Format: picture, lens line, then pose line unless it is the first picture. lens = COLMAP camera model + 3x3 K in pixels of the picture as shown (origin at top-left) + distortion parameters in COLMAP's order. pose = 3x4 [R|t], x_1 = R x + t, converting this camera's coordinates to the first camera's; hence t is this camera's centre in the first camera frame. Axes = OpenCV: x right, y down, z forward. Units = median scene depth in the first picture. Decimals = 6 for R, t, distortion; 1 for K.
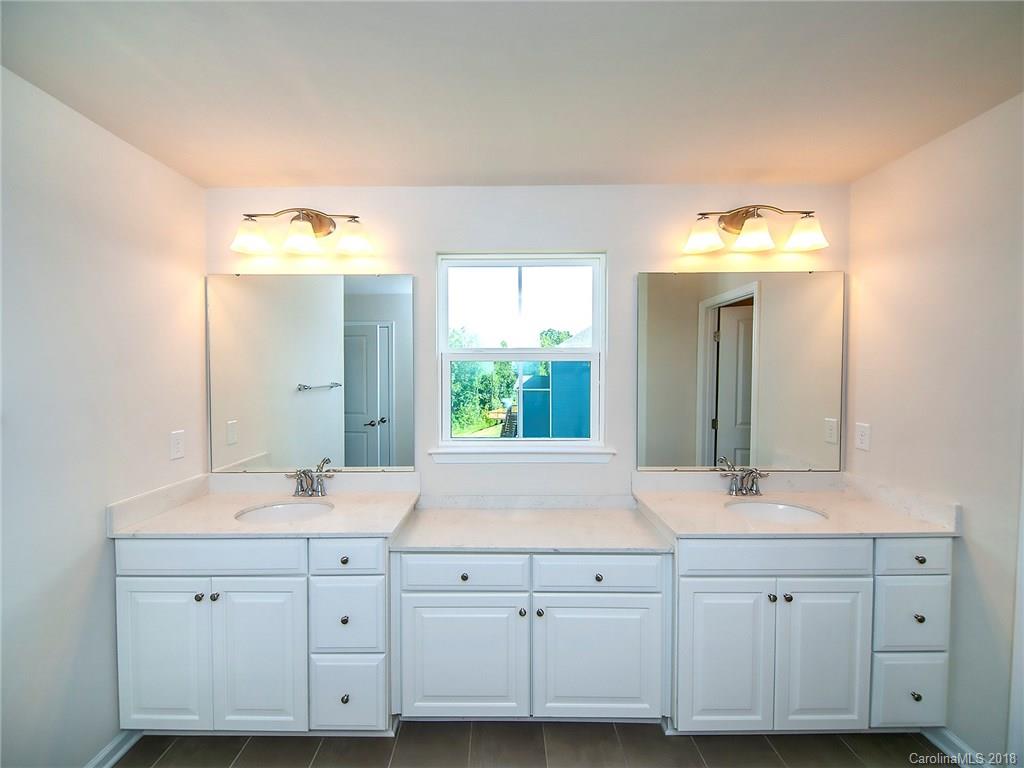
lens RADIAL K [[422.3, 0, 508.4], [0, 422.3, 381.6], [0, 0, 1]] dist [0.005557, -0.005403]
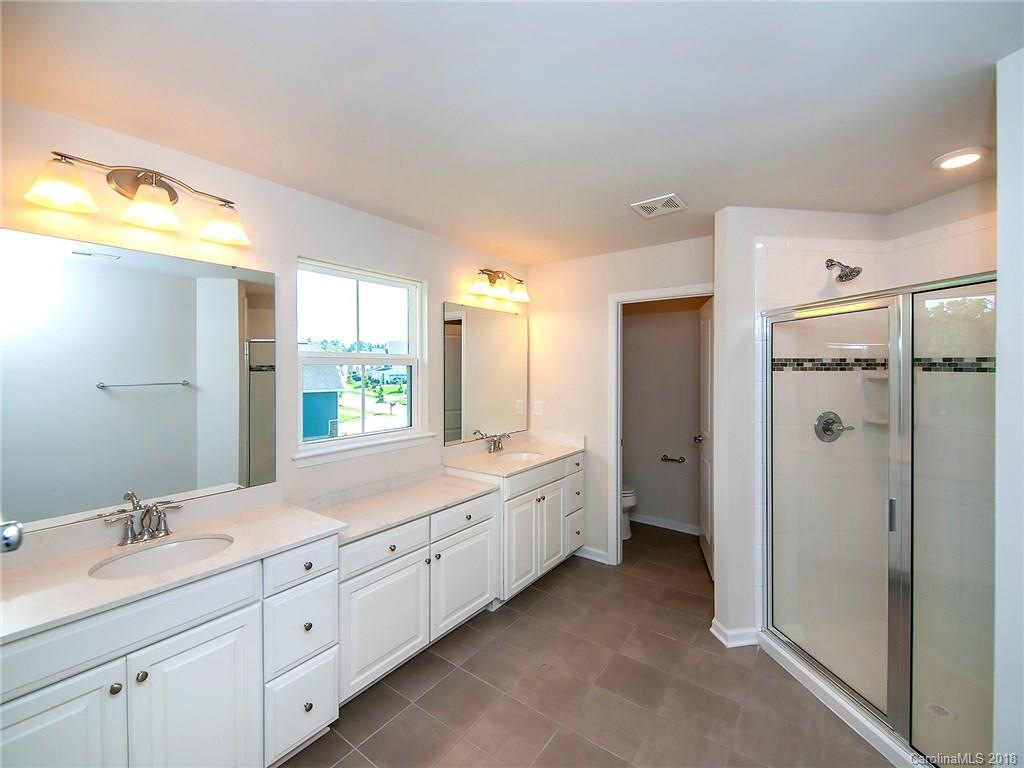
lens RADIAL K [[422.3, 0, 521.1], [0, 422.3, 371.2], [0, 0, 1]] dist [0.005557, -0.005403]
pose [[0.593833, -0.004700, 0.804575, -0.715175], [0.024100, 0.999638, -0.011947, -0.010915], [-0.804228, 0.026485, 0.593731, -0.009731]]
